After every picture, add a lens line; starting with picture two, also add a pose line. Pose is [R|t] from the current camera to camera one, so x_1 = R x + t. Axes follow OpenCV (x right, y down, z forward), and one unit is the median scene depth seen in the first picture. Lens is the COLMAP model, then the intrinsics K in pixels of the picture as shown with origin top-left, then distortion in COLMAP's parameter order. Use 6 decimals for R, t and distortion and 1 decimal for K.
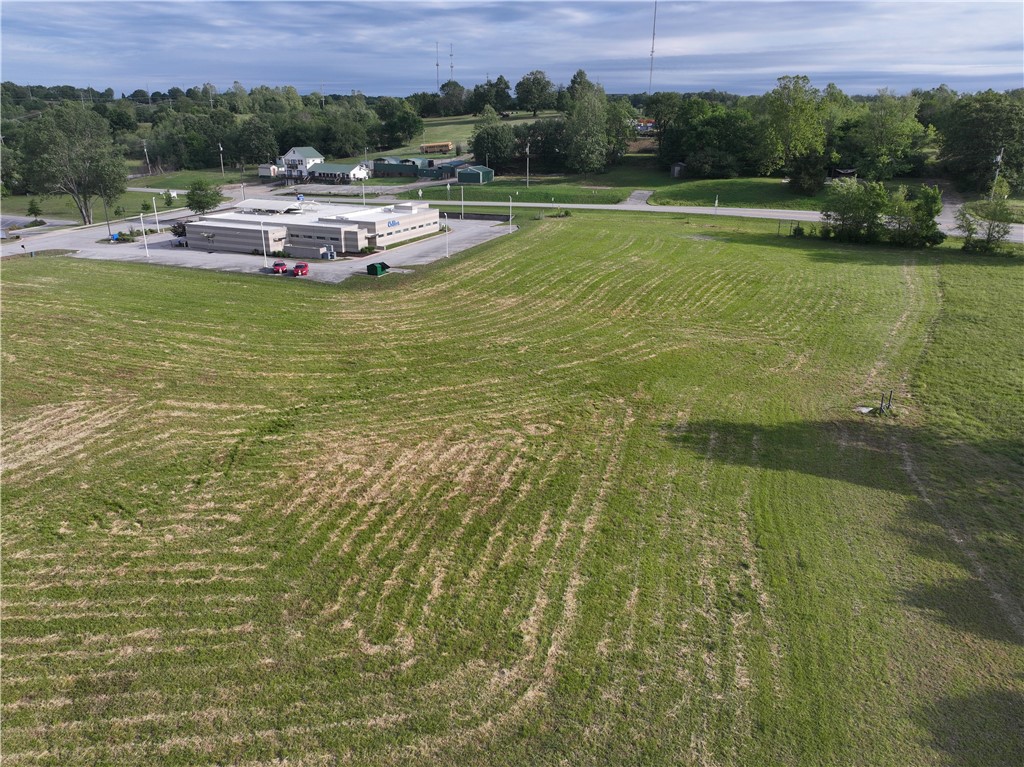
lens RADIAL K [[708.6, 0, 517.8], [0, 708.6, 400.1], [0, 0, 1]] dist [-0.008015, 0.019723]
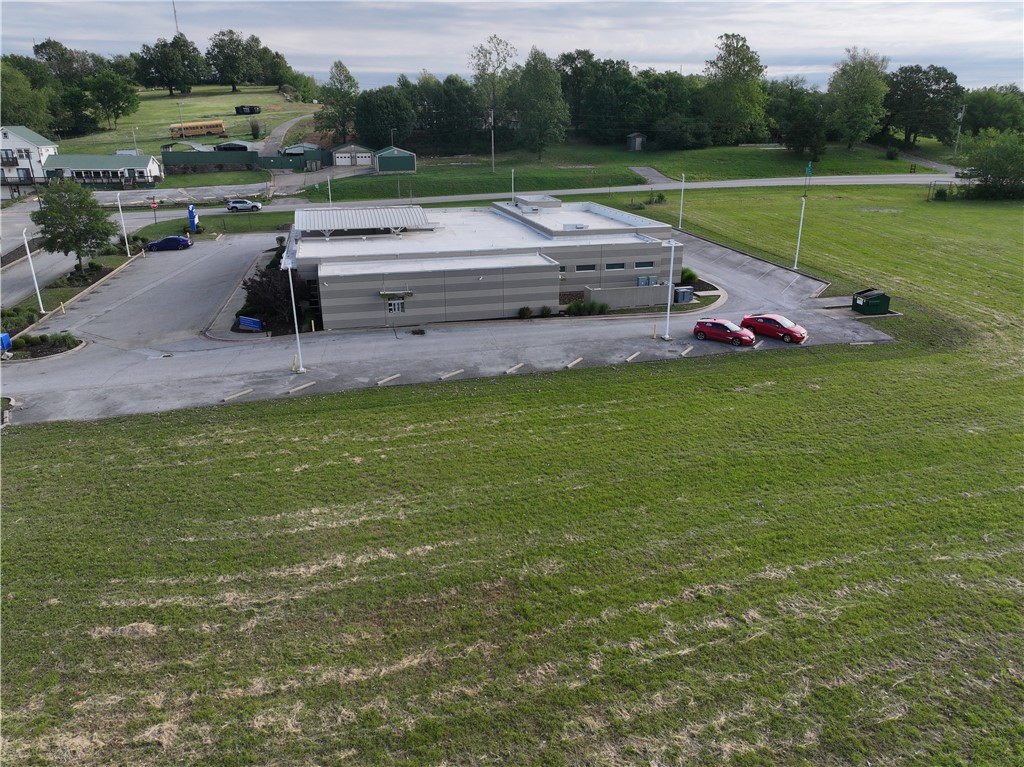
lens RADIAL K [[708.6, 0, 517.8], [0, 708.6, 400.1], [0, 0, 1]] dist [-0.008015, 0.019723]
pose [[0.787772, -0.234095, 0.569750, -1.061652], [0.232059, 0.969607, 0.077526, -0.312278], [-0.570582, 0.071142, 0.818153, 1.027559]]
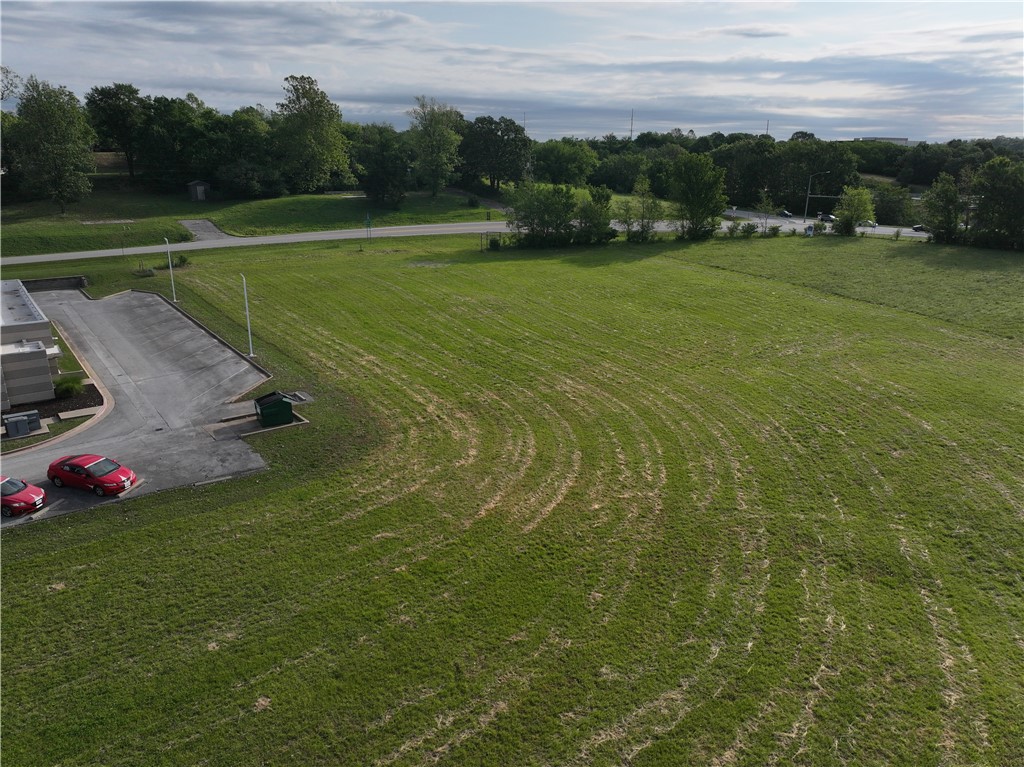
lens RADIAL K [[708.6, 0, 517.8], [0, 708.6, 400.1], [0, 0, 1]] dist [-0.008015, 0.019723]
pose [[0.481941, -0.285197, 0.828490, -0.705115], [0.313775, 0.939012, 0.140717, -0.294562], [-0.818094, 0.192142, 0.542036, 0.911669]]
